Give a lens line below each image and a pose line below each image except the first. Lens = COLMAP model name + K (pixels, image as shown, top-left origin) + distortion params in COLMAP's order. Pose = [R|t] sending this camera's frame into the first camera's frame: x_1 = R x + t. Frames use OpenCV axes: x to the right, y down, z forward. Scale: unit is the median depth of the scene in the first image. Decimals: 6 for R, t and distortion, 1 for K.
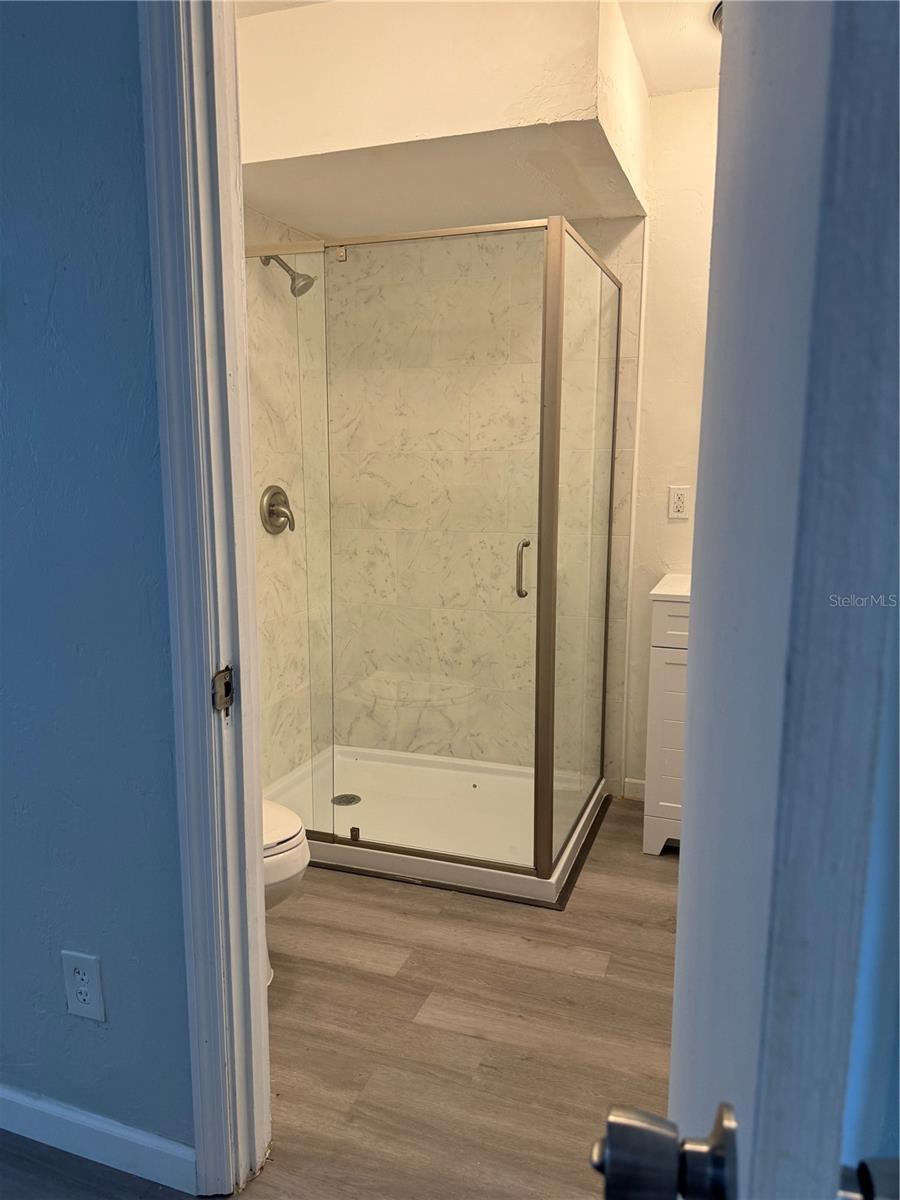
lens RADIAL K [[842.9, 0, 450.4], [0, 842.9, 606.8], [0, 0, 1]] dist [0.148666, -0.265602]
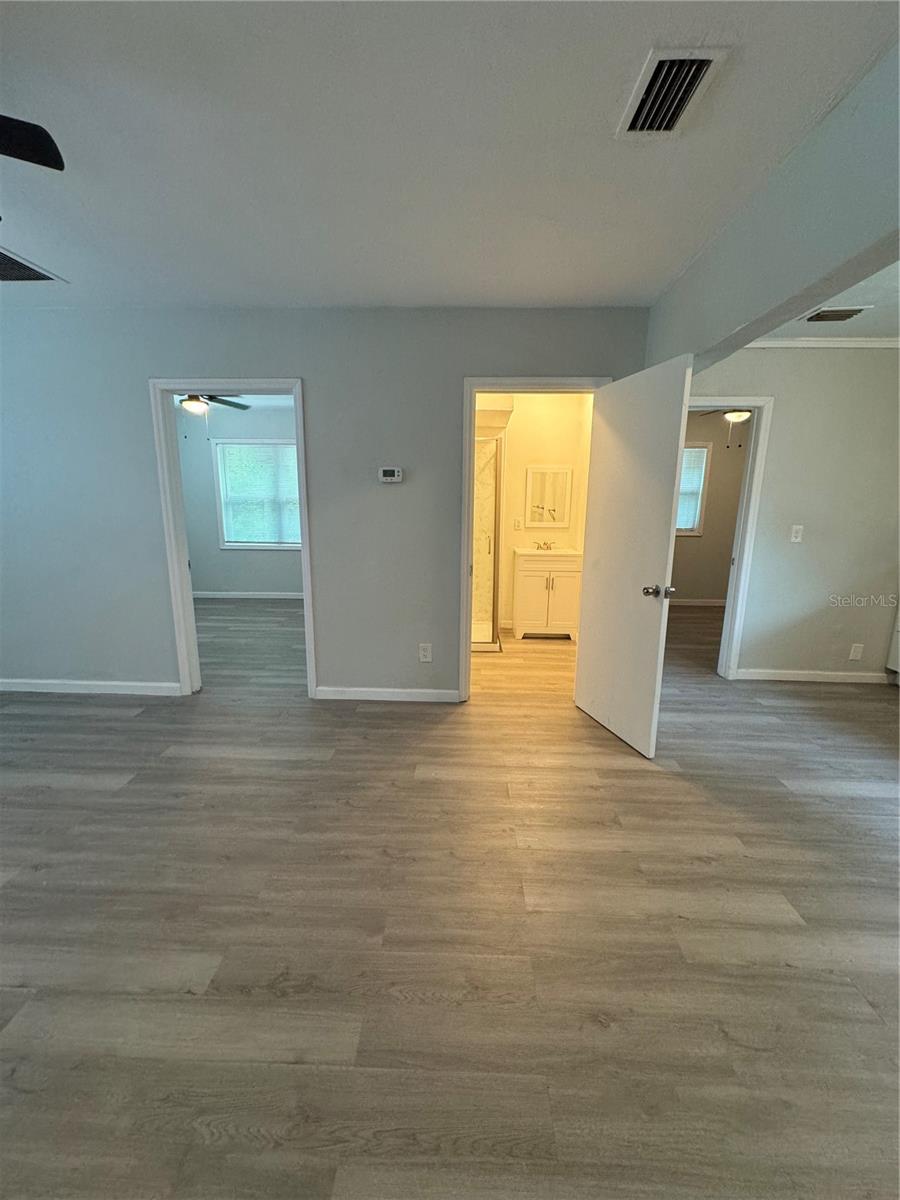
lens RADIAL K [[481.6, 0, 451.6], [0, 481.6, 600.3], [0, 0, 1]] dist [-0.001121, 0.000481]
pose [[0.951477, -0.054774, 0.302806, -0.576482], [0.044212, 0.998154, 0.041630, 0.075951], [-0.304527, -0.026222, 0.952143, -0.640694]]
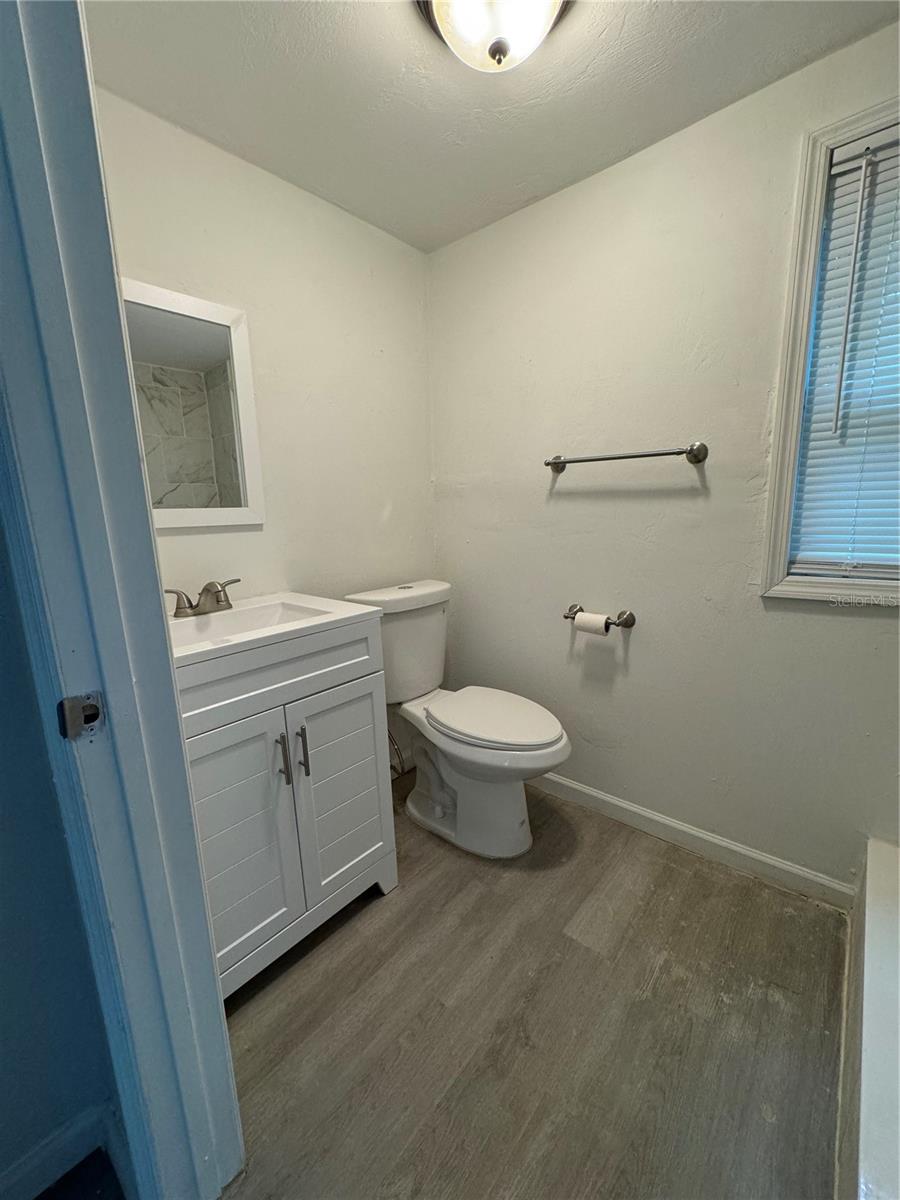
lens RADIAL K [[481.6, 0, 451.6], [0, 481.6, 600.3], [0, 0, 1]] dist [-0.001121, 0.000481]
pose [[0.362544, -0.197747, 0.910746, 0.036978], [0.190362, 0.972340, 0.135343, -0.067617], [-0.912318, 0.124303, 0.390159, 0.710743]]
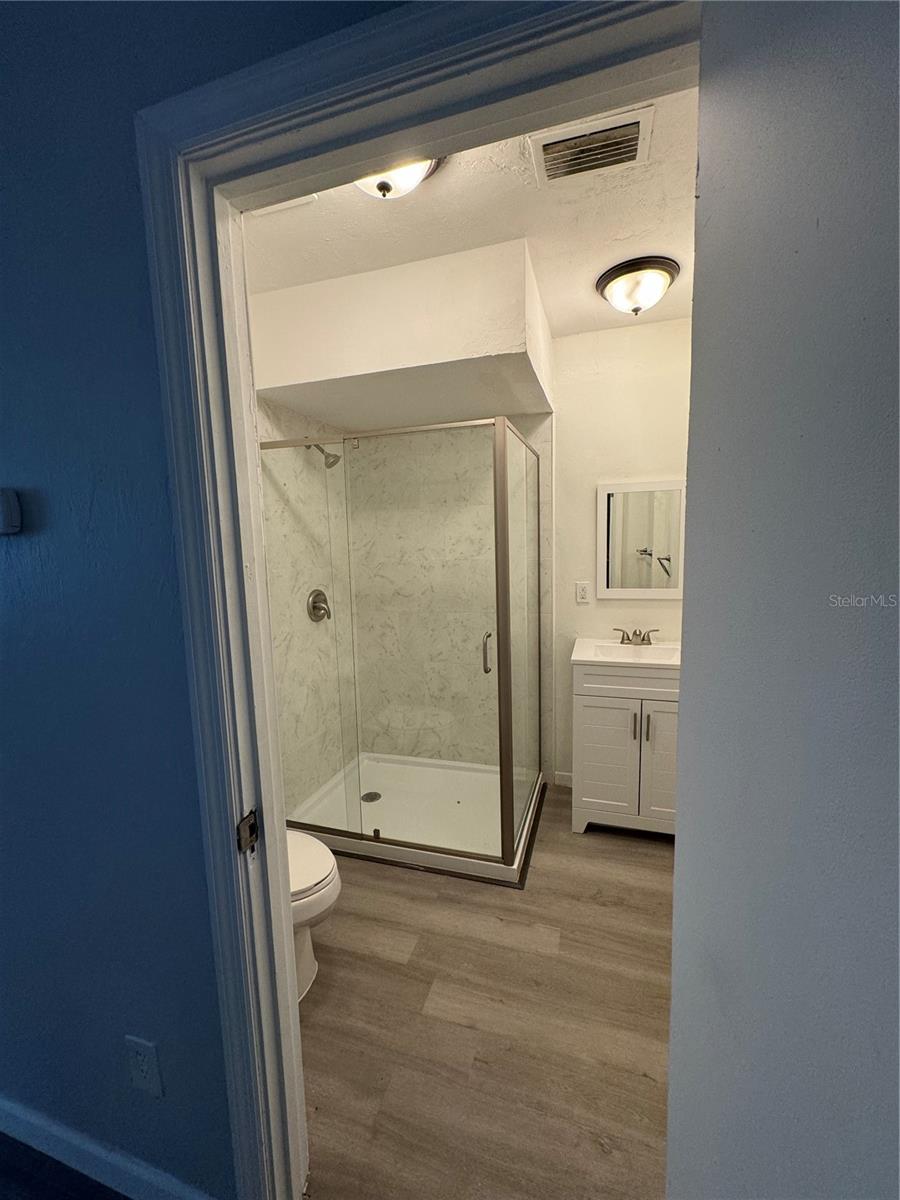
lens RADIAL K [[481.6, 0, 451.6], [0, 481.6, 600.3], [0, 0, 1]] dist [-0.001121, 0.000481]
pose [[0.998642, -0.035015, 0.038572, -0.002829], [0.036714, 0.998345, -0.044269, -0.096211], [-0.036959, 0.045625, 0.998275, 0.175286]]
